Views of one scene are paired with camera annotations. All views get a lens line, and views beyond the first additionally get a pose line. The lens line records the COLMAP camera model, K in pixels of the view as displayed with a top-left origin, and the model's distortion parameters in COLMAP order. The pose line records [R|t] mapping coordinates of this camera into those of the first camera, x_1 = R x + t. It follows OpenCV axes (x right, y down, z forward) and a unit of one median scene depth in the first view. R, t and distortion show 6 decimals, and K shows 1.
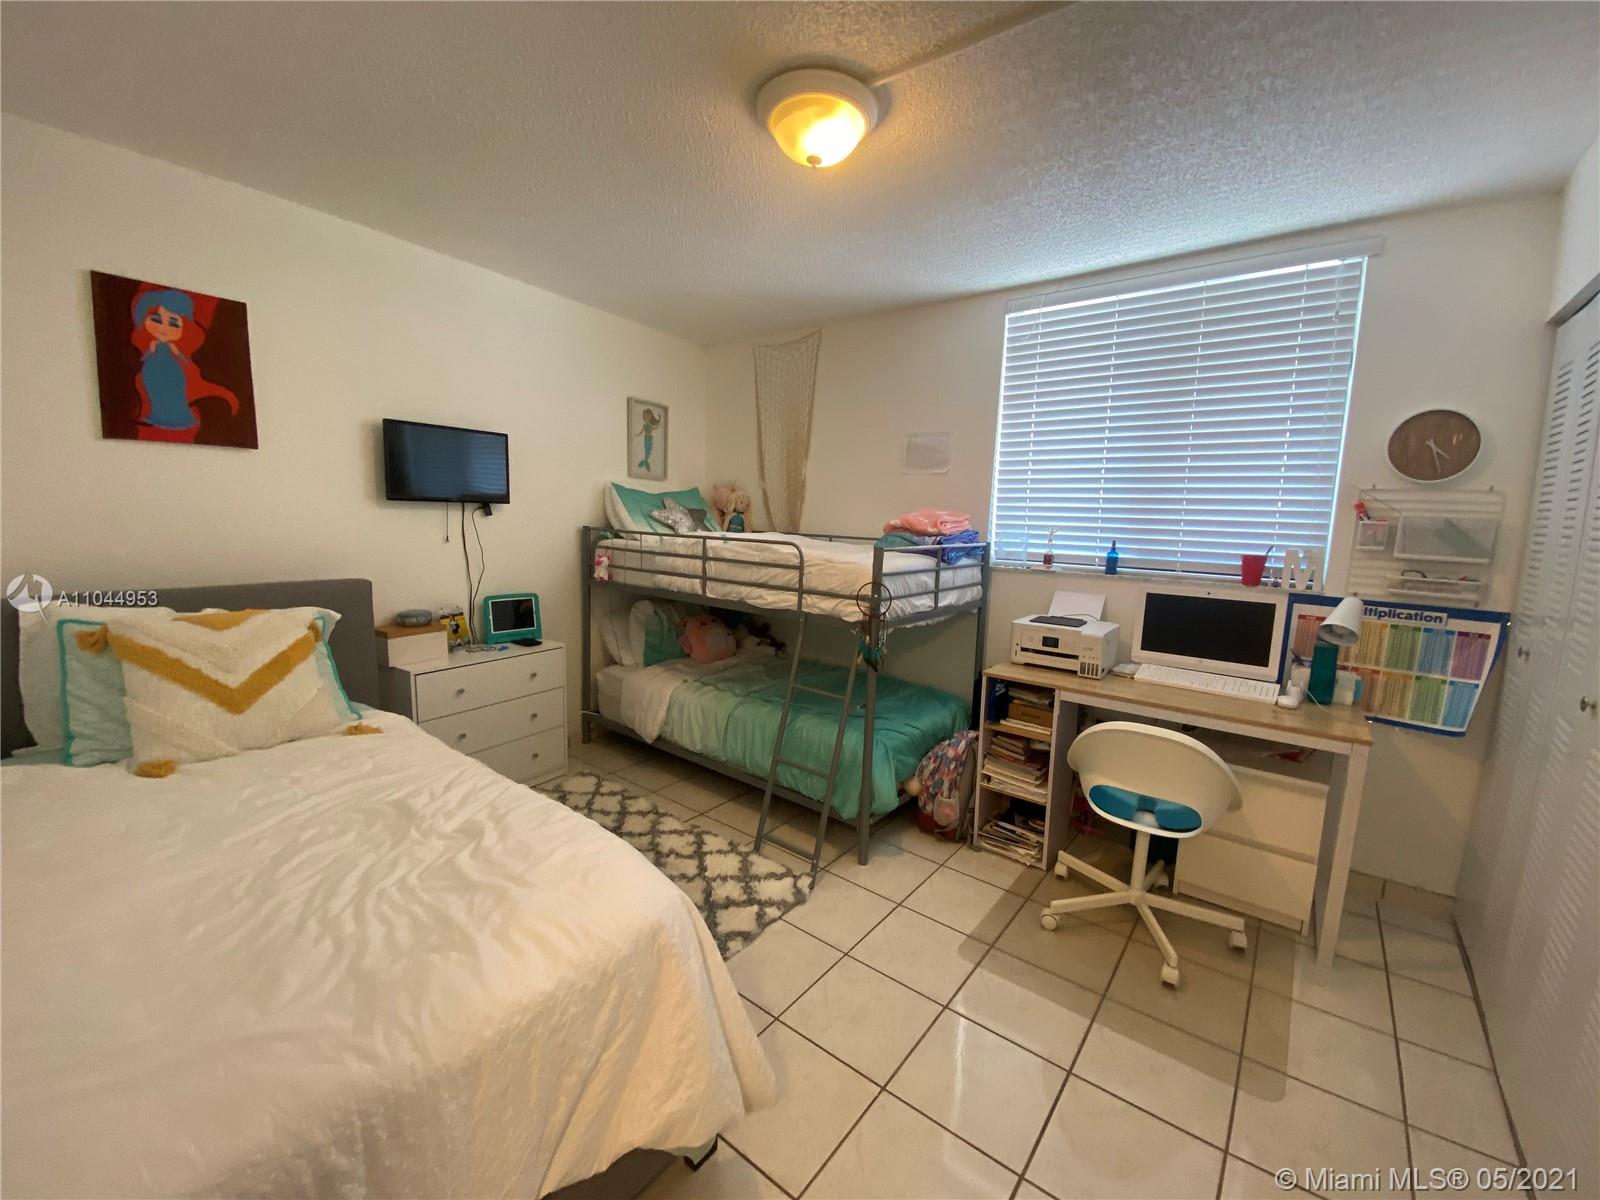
lens RADIAL K [[651.6, 0, 795.9], [0, 651.6, 600.0], [0, 0, 1]] dist [0.016072, -0.019404]
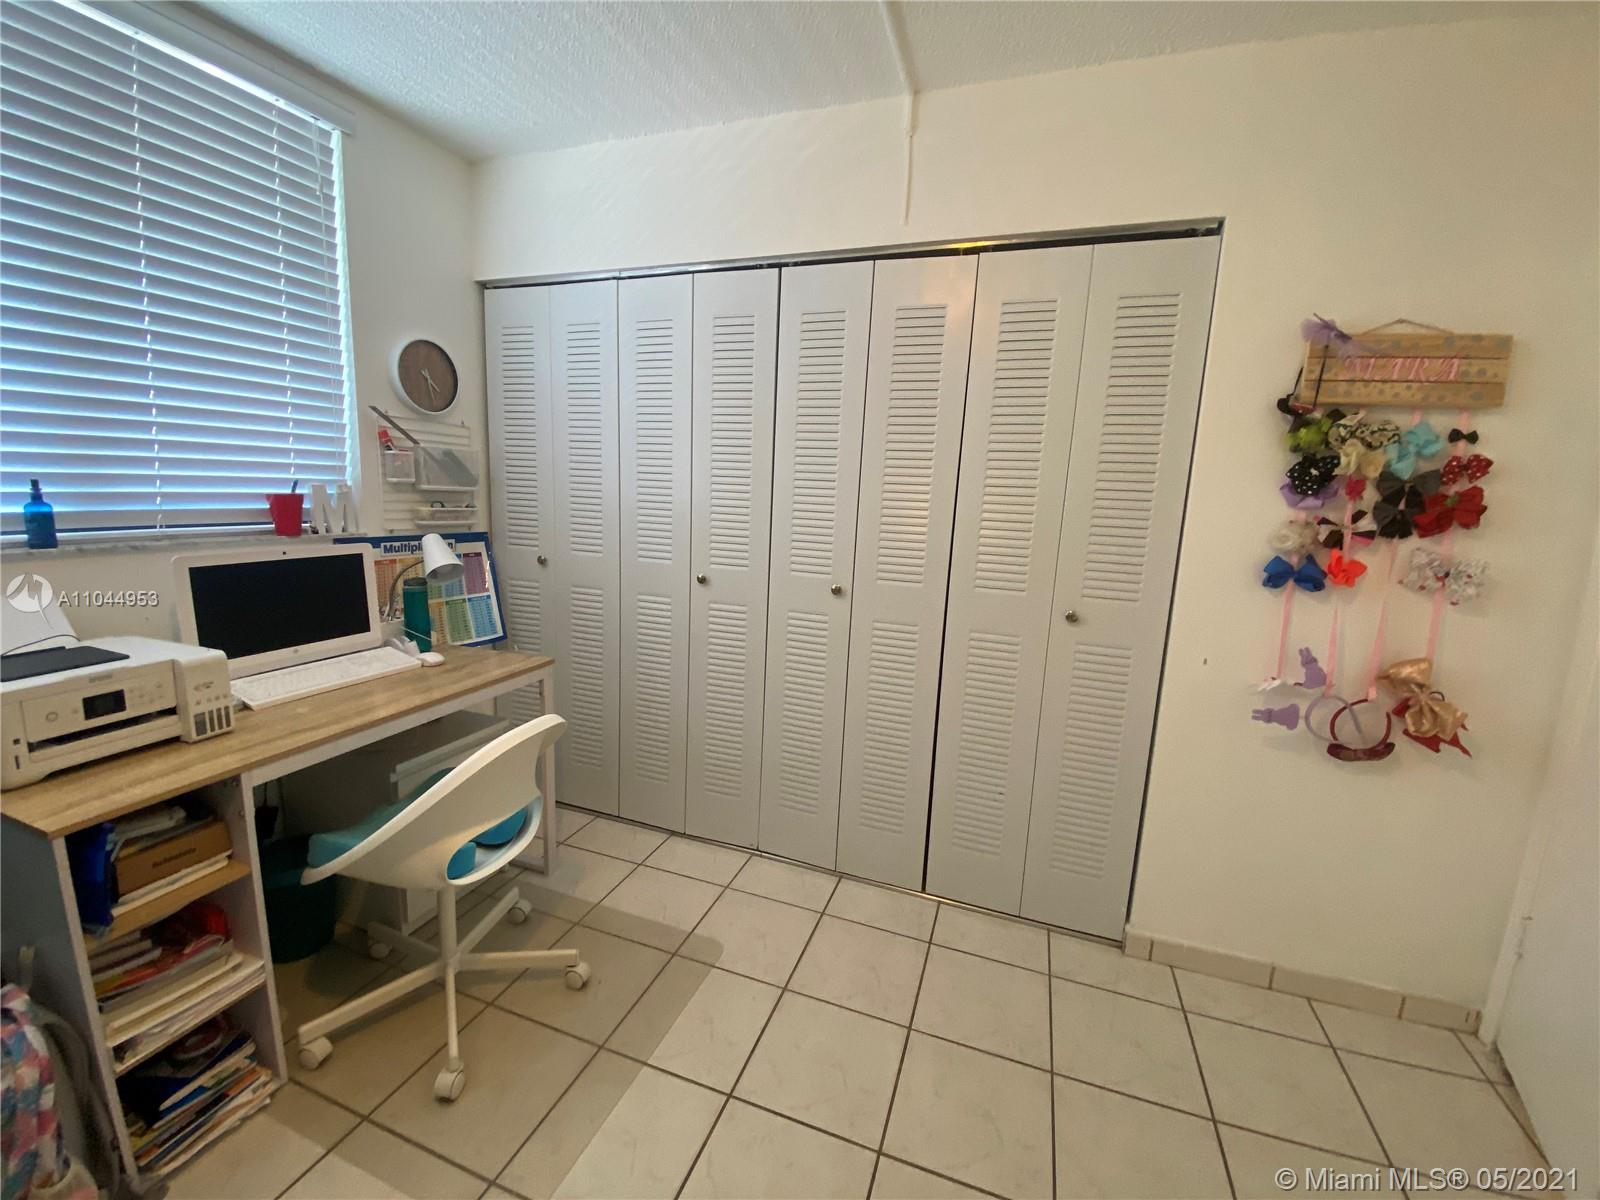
lens RADIAL K [[651.6, 0, 795.9], [0, 651.6, 600.0], [0, 0, 1]] dist [0.016072, -0.019404]
pose [[-0.323405, -0.196781, 0.925574, -0.195424], [0.080820, 0.968820, 0.234215, -0.081745], [-0.942803, 0.150551, -0.297417, 0.722835]]
